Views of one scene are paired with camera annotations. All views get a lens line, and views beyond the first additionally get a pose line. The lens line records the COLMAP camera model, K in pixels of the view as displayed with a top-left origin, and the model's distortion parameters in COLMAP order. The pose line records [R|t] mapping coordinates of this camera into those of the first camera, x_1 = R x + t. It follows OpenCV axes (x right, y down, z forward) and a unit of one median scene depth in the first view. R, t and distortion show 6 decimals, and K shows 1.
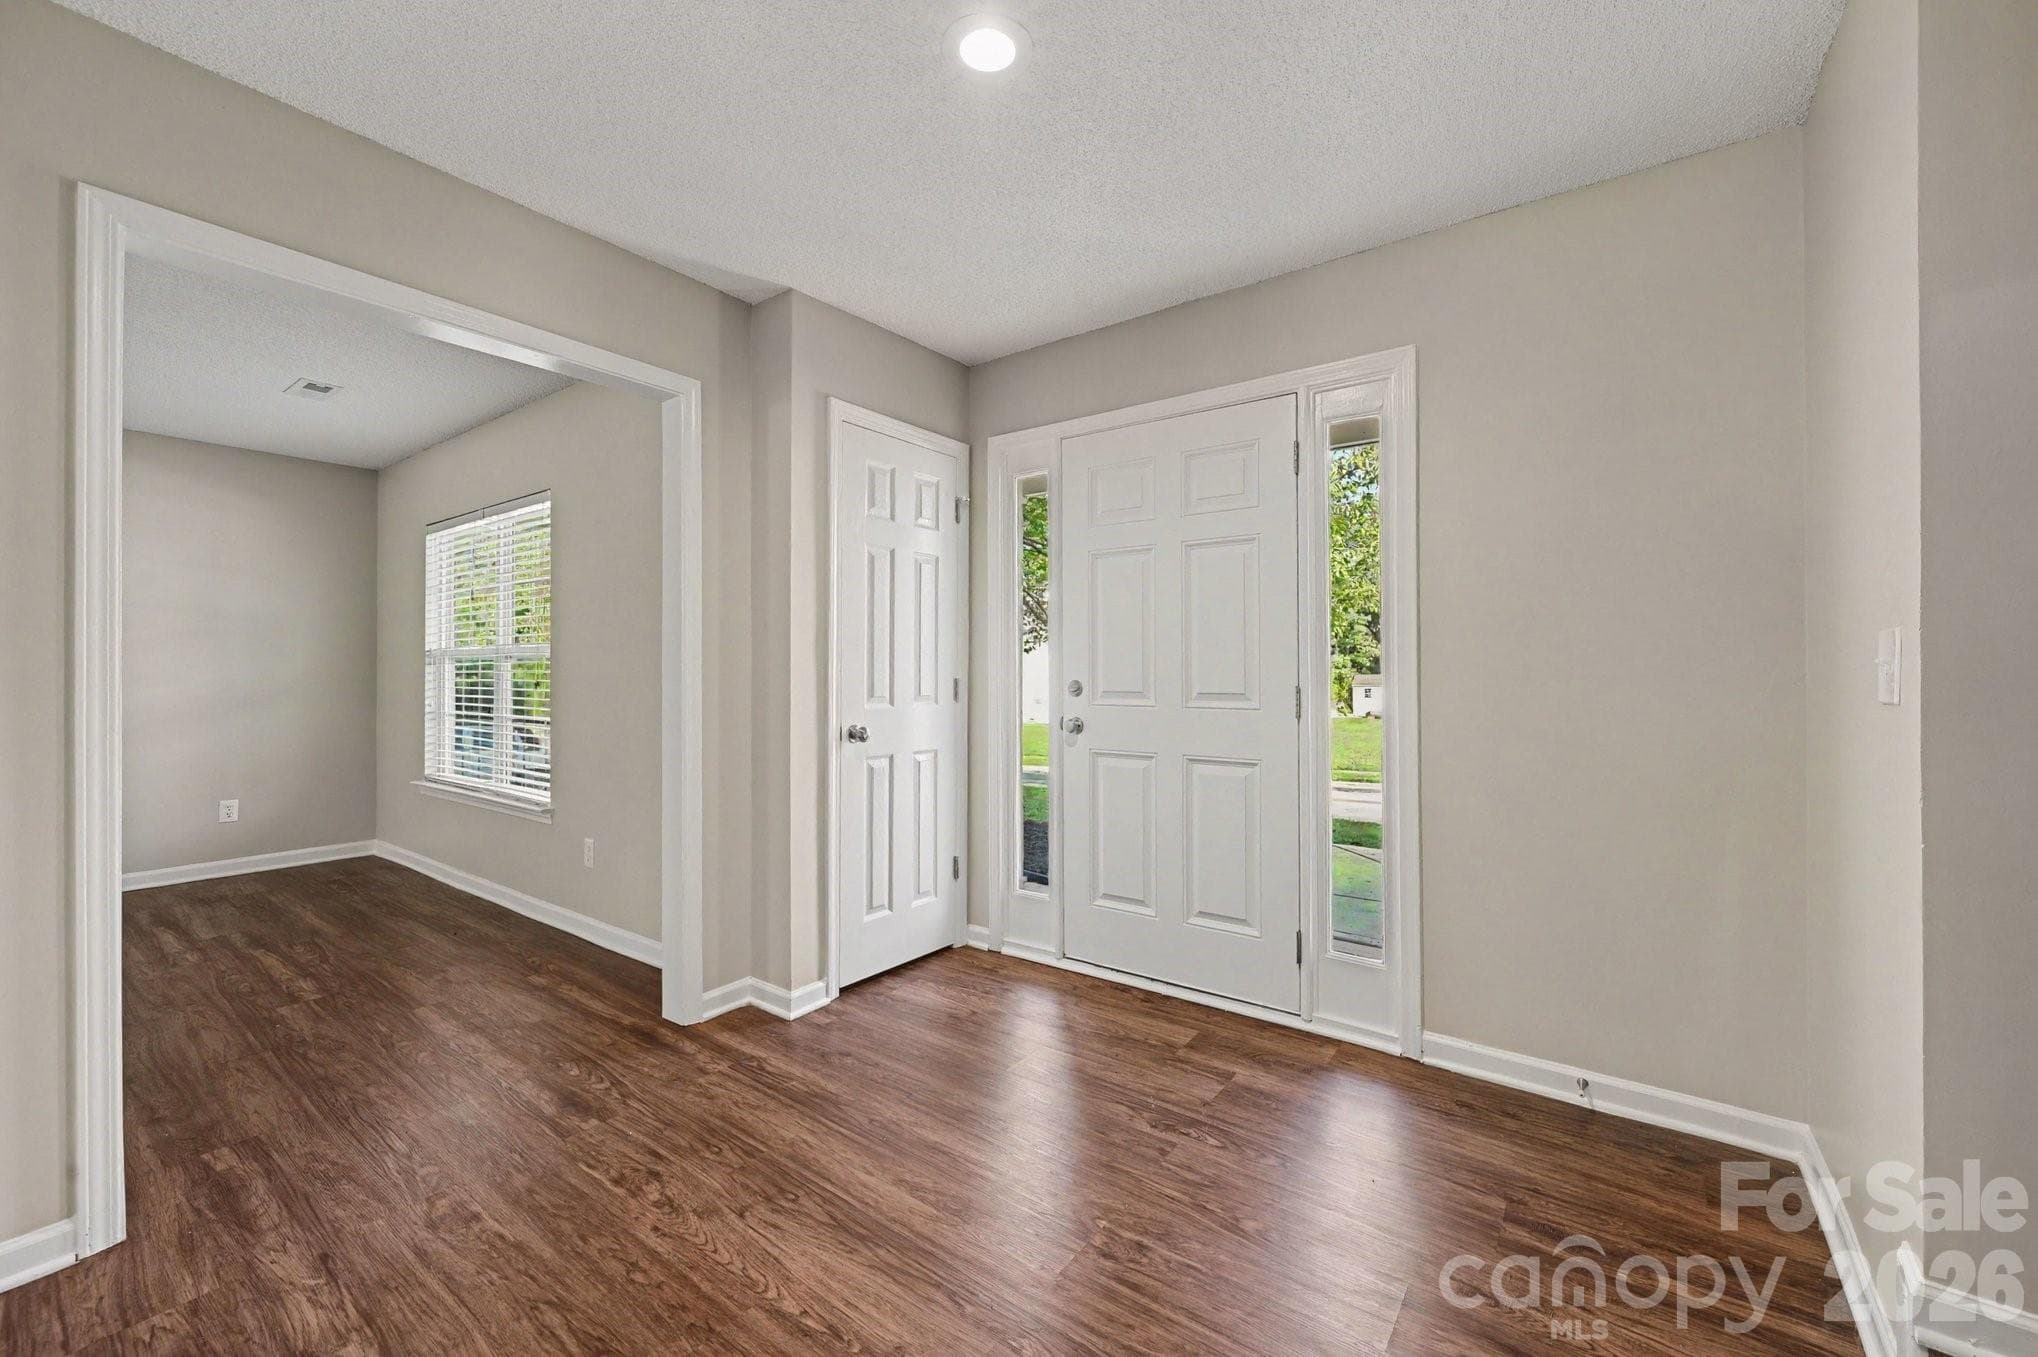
lens RADIAL K [[814.2, 0, 1017.5], [0, 814.2, 669.1], [0, 0, 1]] dist [0.000198, -0.000275]
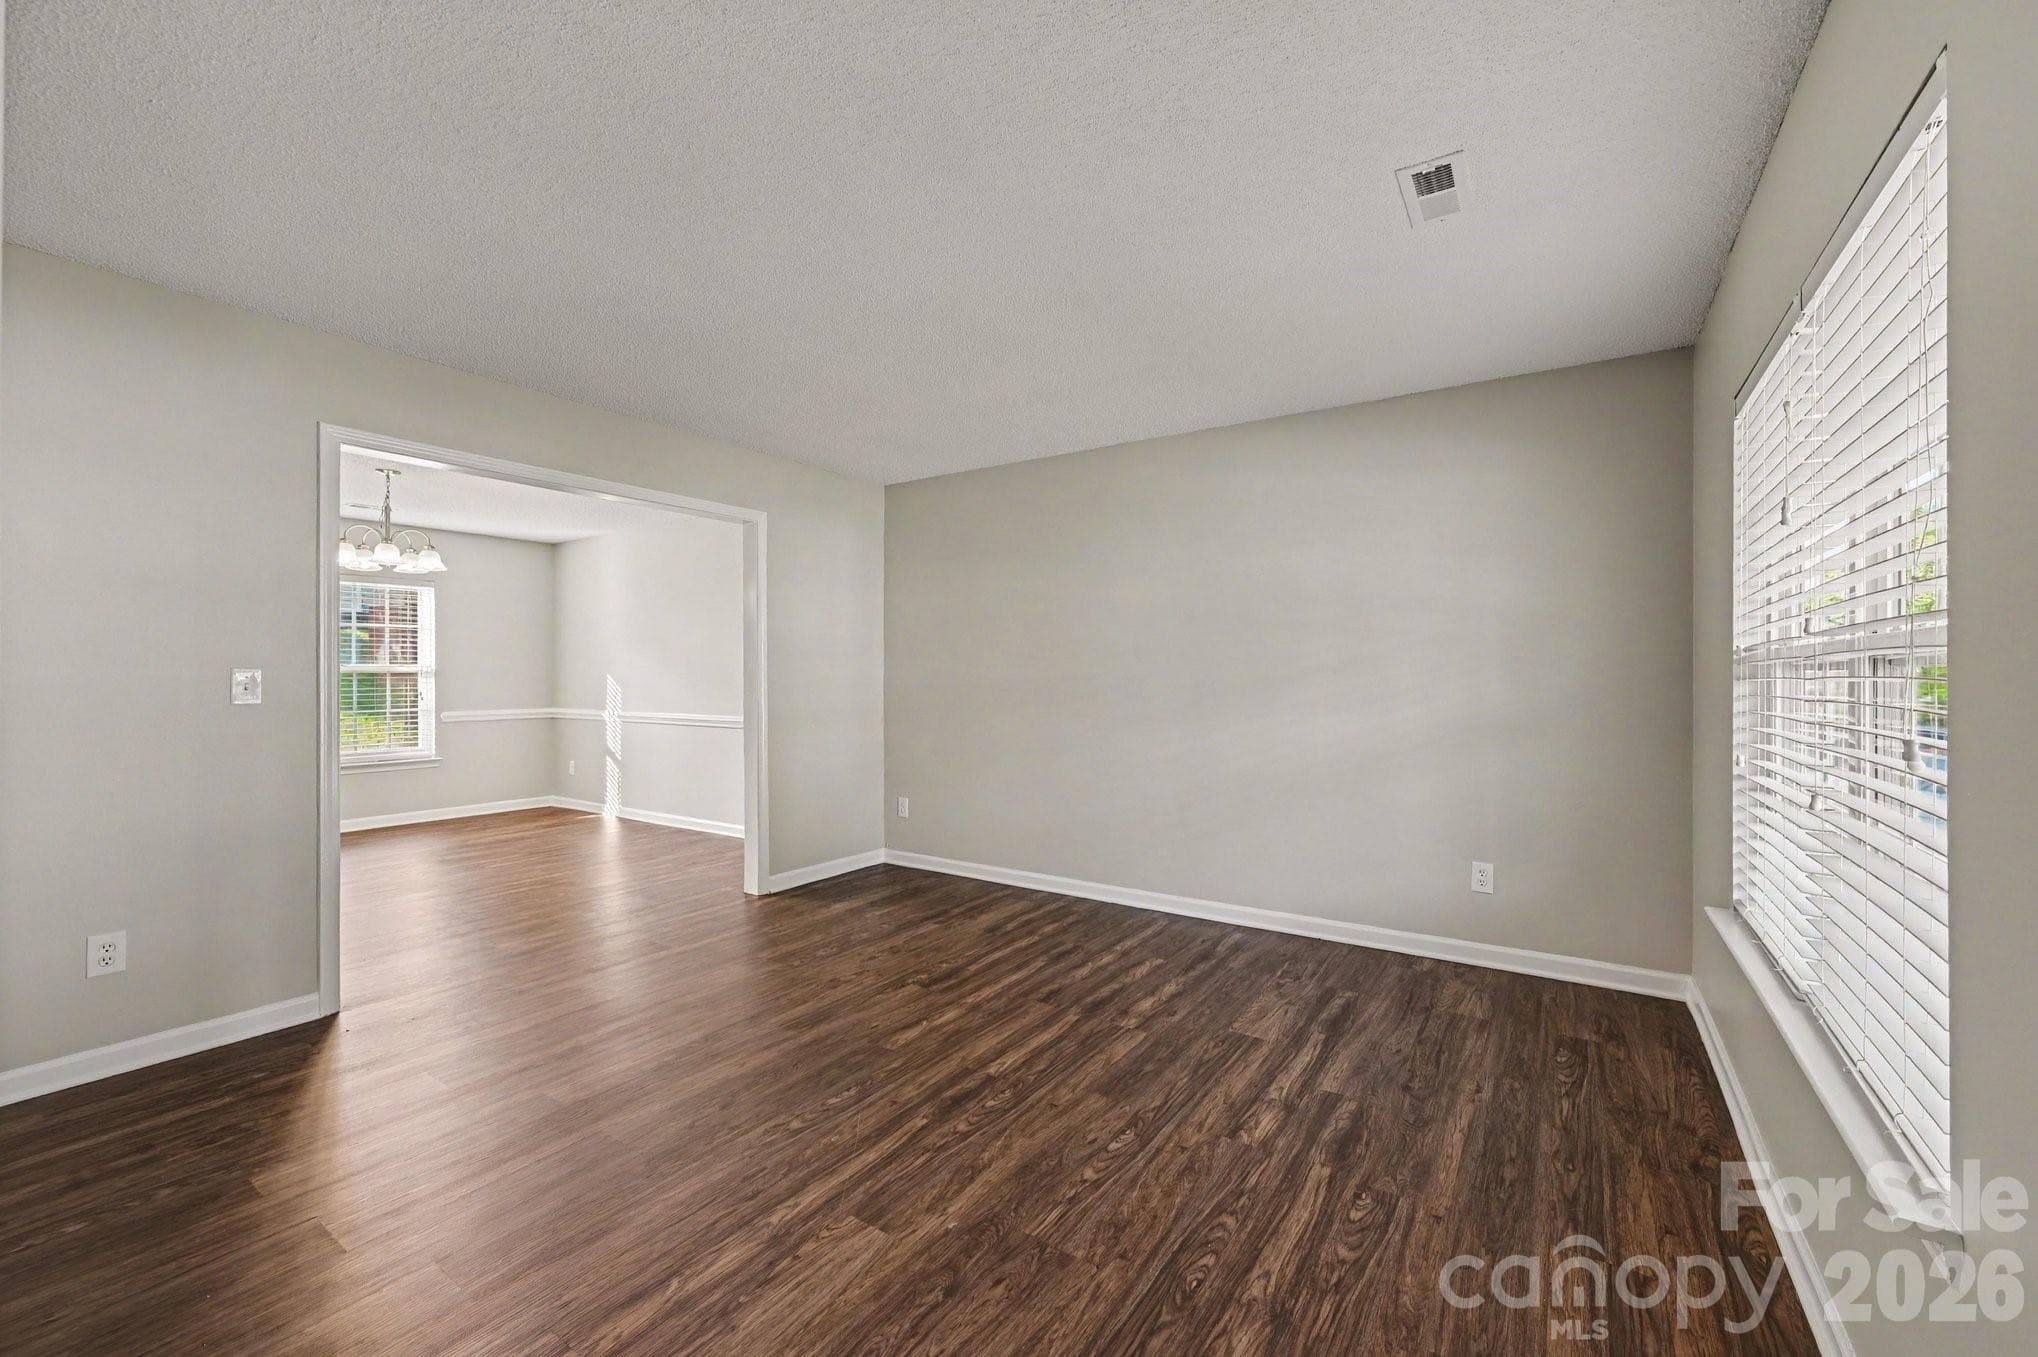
lens RADIAL K [[814.2, 0, 1026.7], [0, 814.2, 678.3], [0, 0, 1]] dist [0.000198, -0.000275]
pose [[0.060095, 0.003648, -0.998186, -0.468998], [0.004111, 0.999984, 0.003902, -0.019348], [0.998184, -0.004338, 0.060079, 0.991576]]
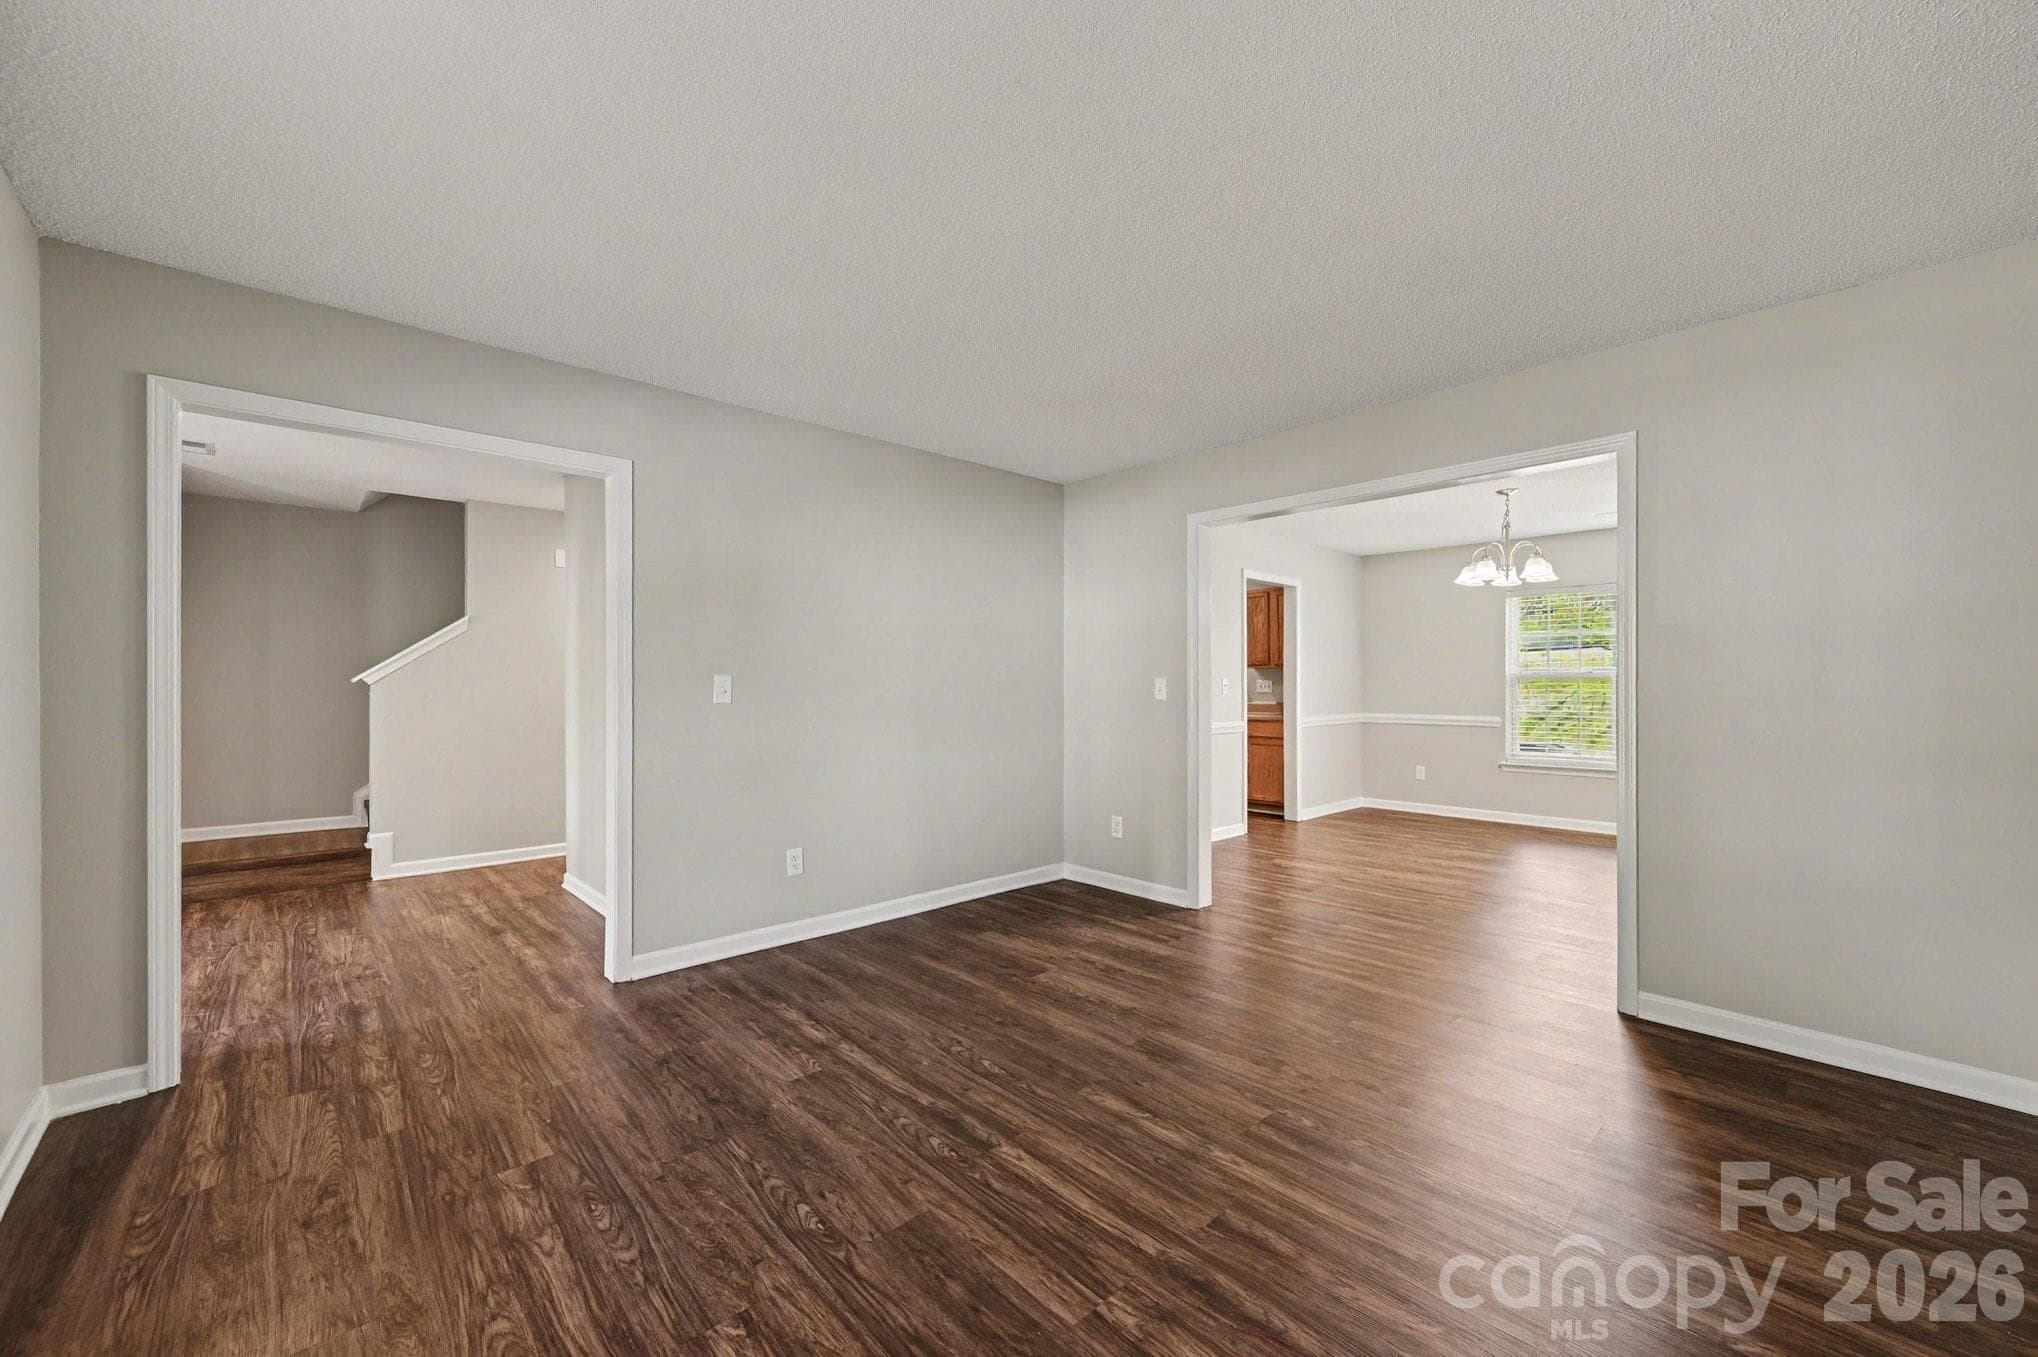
lens RADIAL K [[814.2, 0, 1026.8], [0, 814.2, 688.6], [0, 0, 1]] dist [0.000198, -0.000275]
pose [[-0.983377, 0.003065, 0.181549, -1.612073], [0.003304, 0.999994, 0.001015, -0.012806], [-0.181544, 0.001598, -0.983381, 1.809216]]
